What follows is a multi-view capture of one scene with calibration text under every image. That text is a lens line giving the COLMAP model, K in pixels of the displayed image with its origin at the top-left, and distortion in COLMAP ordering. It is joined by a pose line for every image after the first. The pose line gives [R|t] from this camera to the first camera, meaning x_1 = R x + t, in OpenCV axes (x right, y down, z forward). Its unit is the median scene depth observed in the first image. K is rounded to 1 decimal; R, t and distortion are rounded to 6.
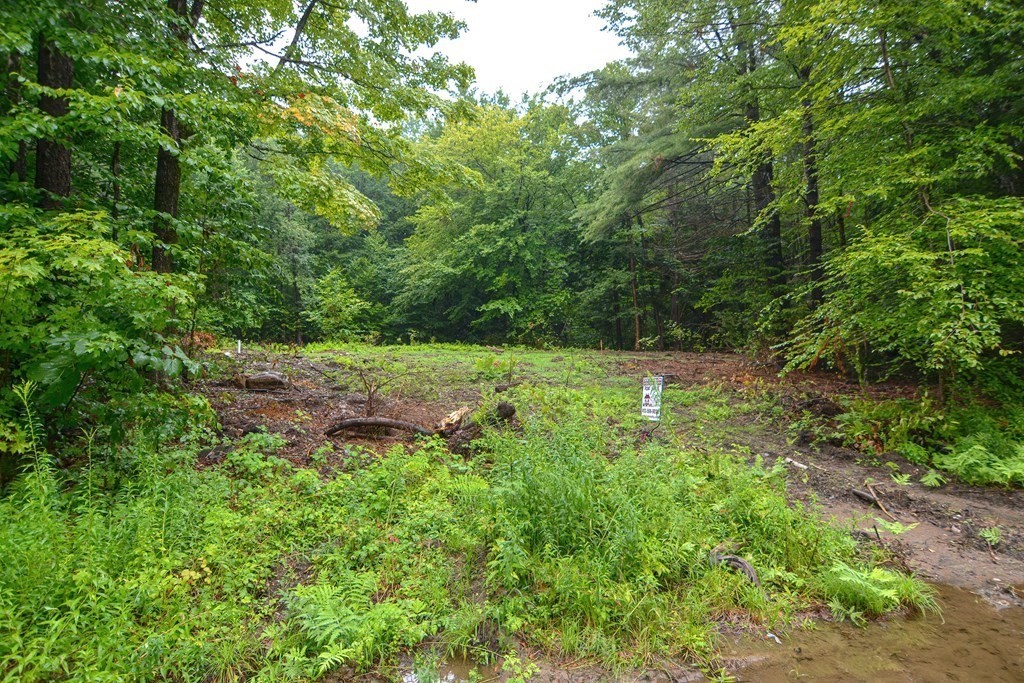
lens RADIAL K [[520.6, 0, 519.2], [0, 520.6, 339.5], [0, 0, 1]] dist [-0.007731, 0.000257]
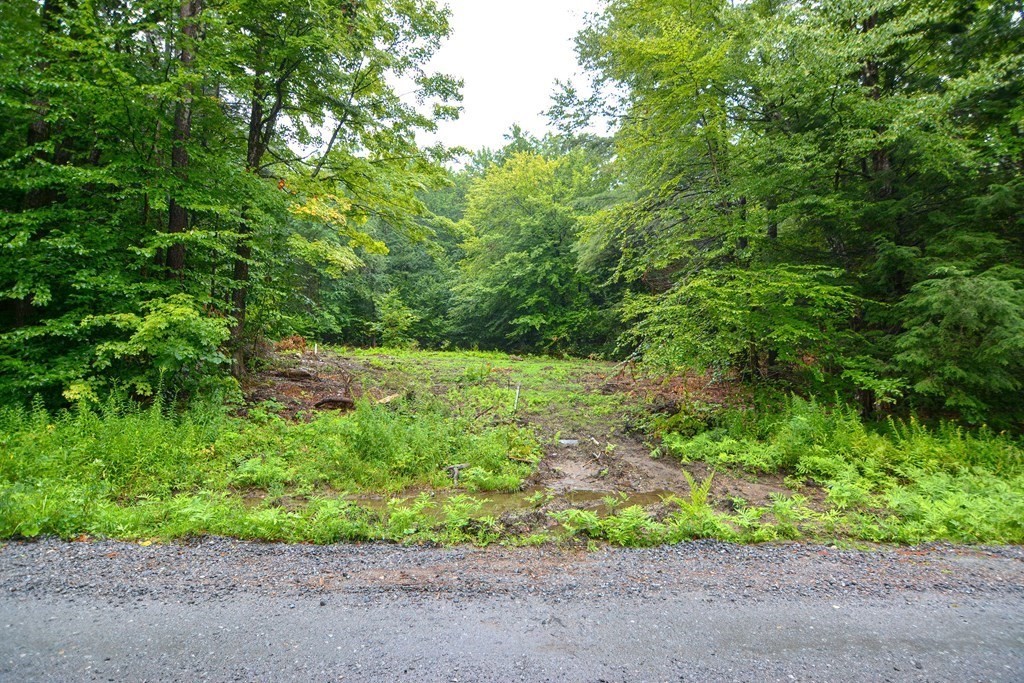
lens RADIAL K [[492.2, 0, 510.8], [0, 492.2, 346.7], [0, 0, 1]] dist [-0.000664, -0.000229]
pose [[0.983503, 0.033751, -0.177715, 0.176638], [-0.033482, 0.999429, 0.004512, -0.013521], [0.177766, 0.001512, 0.984072, -0.155269]]
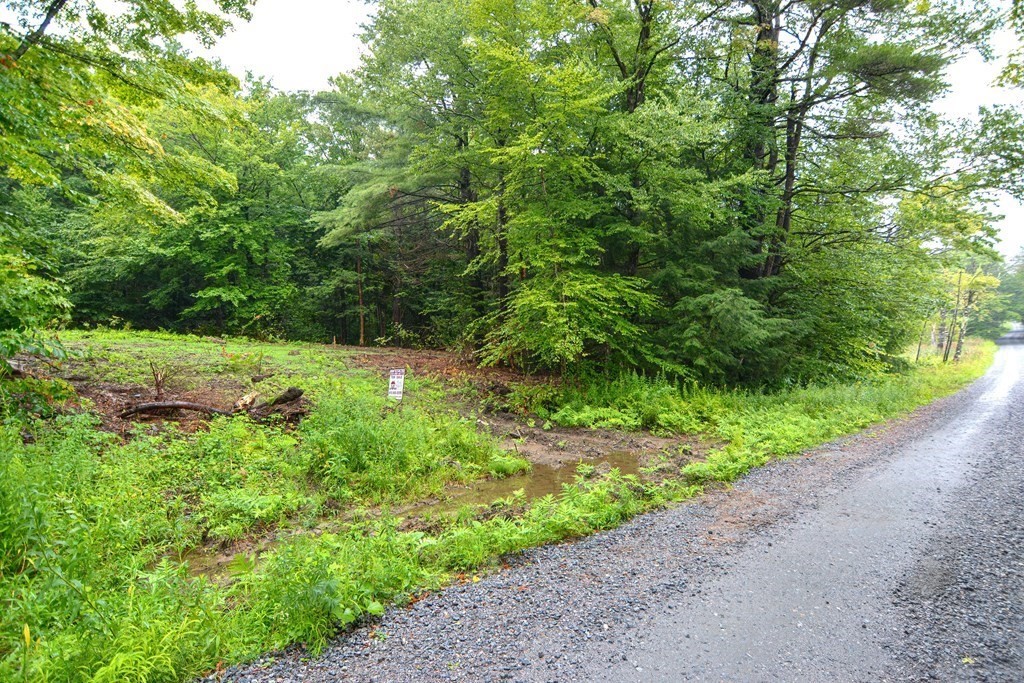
lens RADIAL K [[520.6, 0, 517.7], [0, 520.6, 345.6], [0, 0, 1]] dist [-0.007731, 0.000257]
pose [[0.857337, 0.031611, 0.513785, -0.075800], [-0.044842, 0.998905, 0.013369, -0.010786], [-0.512799, -0.034501, 0.857815, -0.154095]]
